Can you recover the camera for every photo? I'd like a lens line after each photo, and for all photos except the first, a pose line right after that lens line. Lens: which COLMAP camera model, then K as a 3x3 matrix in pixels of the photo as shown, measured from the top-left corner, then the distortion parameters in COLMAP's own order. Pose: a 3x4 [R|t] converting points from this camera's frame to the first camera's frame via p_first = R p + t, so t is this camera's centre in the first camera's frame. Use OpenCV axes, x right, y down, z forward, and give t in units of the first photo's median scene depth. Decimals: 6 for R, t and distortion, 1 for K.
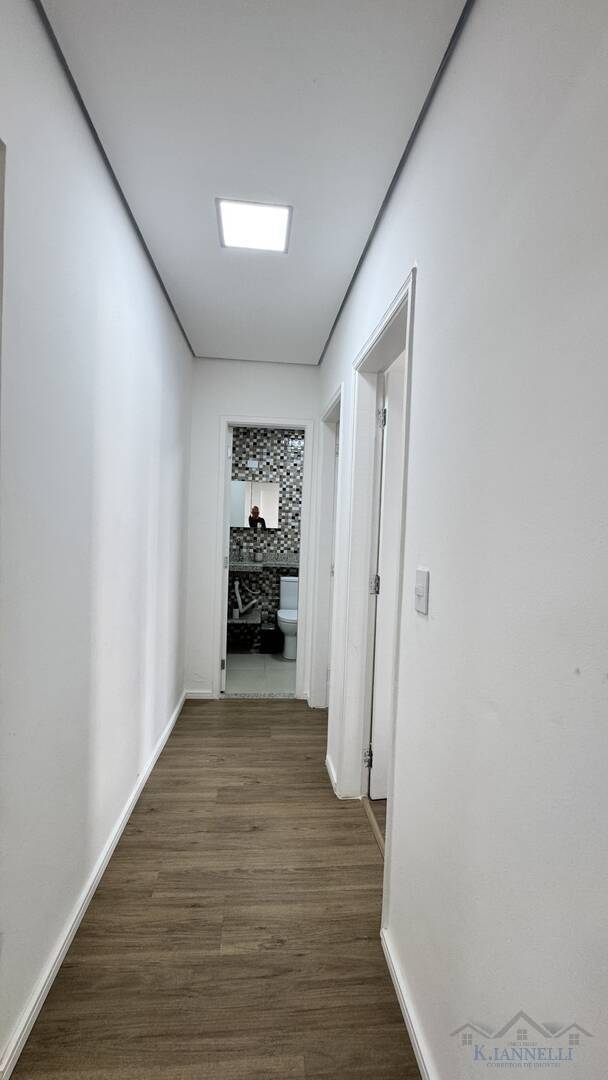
lens RADIAL K [[435.9, 0, 304.1], [0, 435.9, 542.1], [0, 0, 1]] dist [-0.004121, 0.000579]
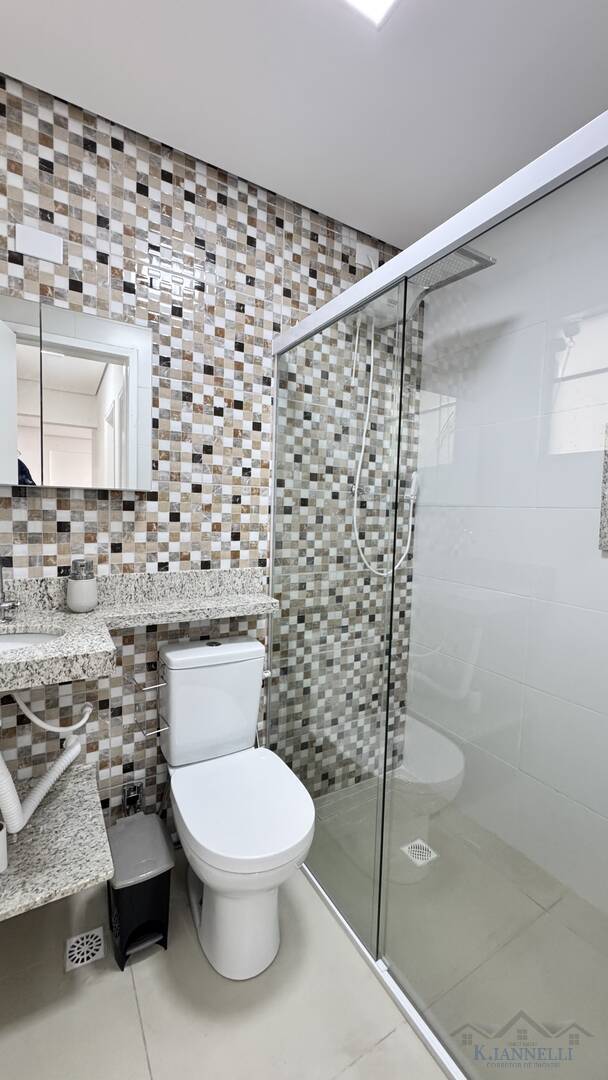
lens RADIAL K [[435.9, 0, 304.0], [0, 435.9, 538.9], [0, 0, 1]] dist [-0.004121, 0.000579]
pose [[0.900447, -0.038582, 0.433251, -0.094222], [0.011007, 0.997761, 0.065975, -0.017532], [-0.434826, -0.054638, 0.898855, 0.681327]]
